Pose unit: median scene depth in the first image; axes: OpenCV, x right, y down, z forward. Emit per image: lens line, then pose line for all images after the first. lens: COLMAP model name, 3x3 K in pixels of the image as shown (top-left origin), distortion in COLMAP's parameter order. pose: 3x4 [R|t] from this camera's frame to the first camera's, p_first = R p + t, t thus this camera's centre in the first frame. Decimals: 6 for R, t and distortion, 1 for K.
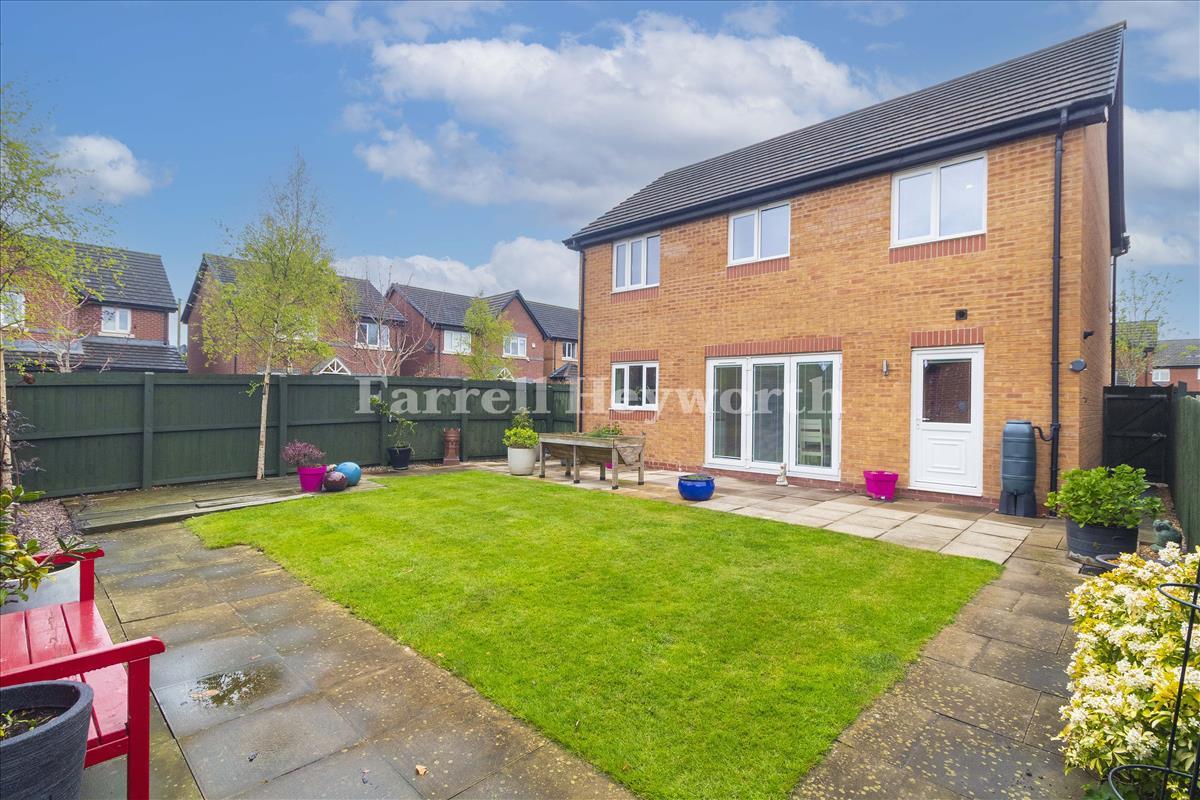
lens RADIAL K [[557.2, 0, 601.2], [0, 557.2, 398.1], [0, 0, 1]] dist [0.004552, 0.000587]
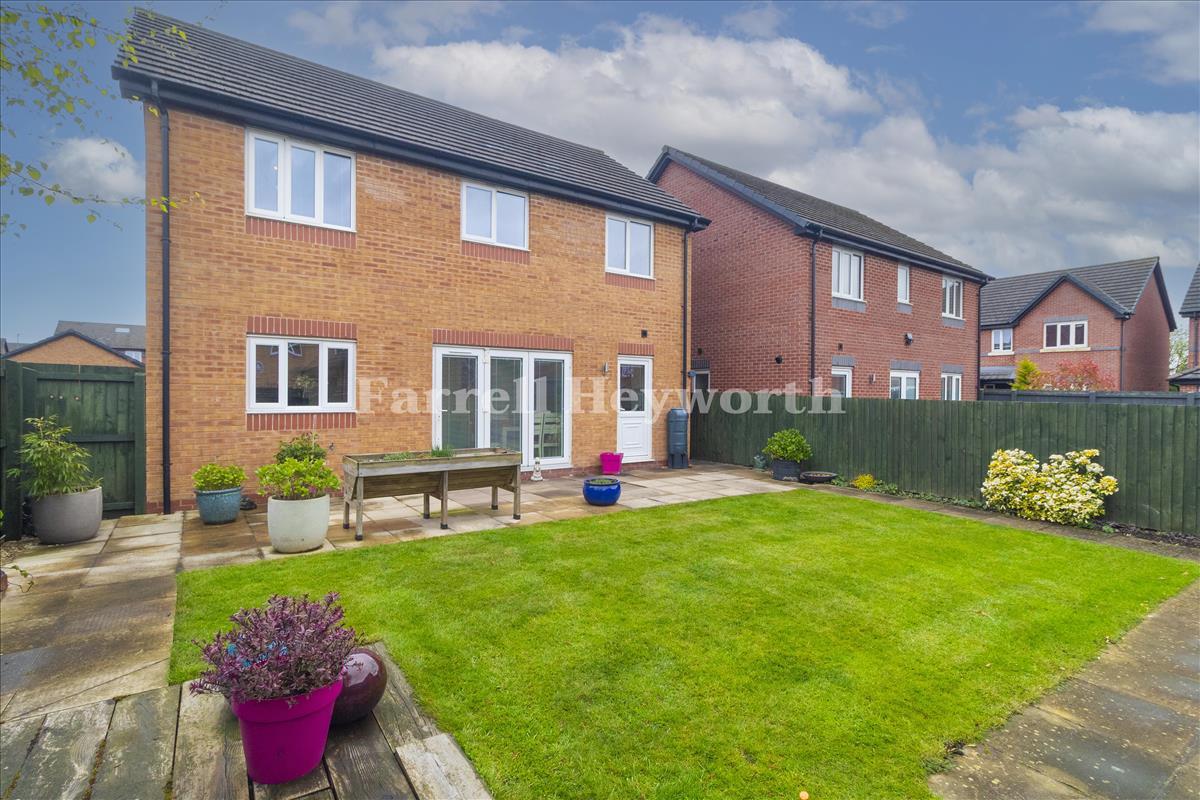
lens RADIAL K [[557.2, 0, 605.0], [0, 557.2, 398.6], [0, 0, 1]] dist [0.004552, 0.000587]
pose [[0.220301, -0.020620, 0.975214, -0.608871], [-0.006976, 0.999718, 0.022714, -0.014501], [-0.975407, -0.011808, 0.220095, 0.644466]]
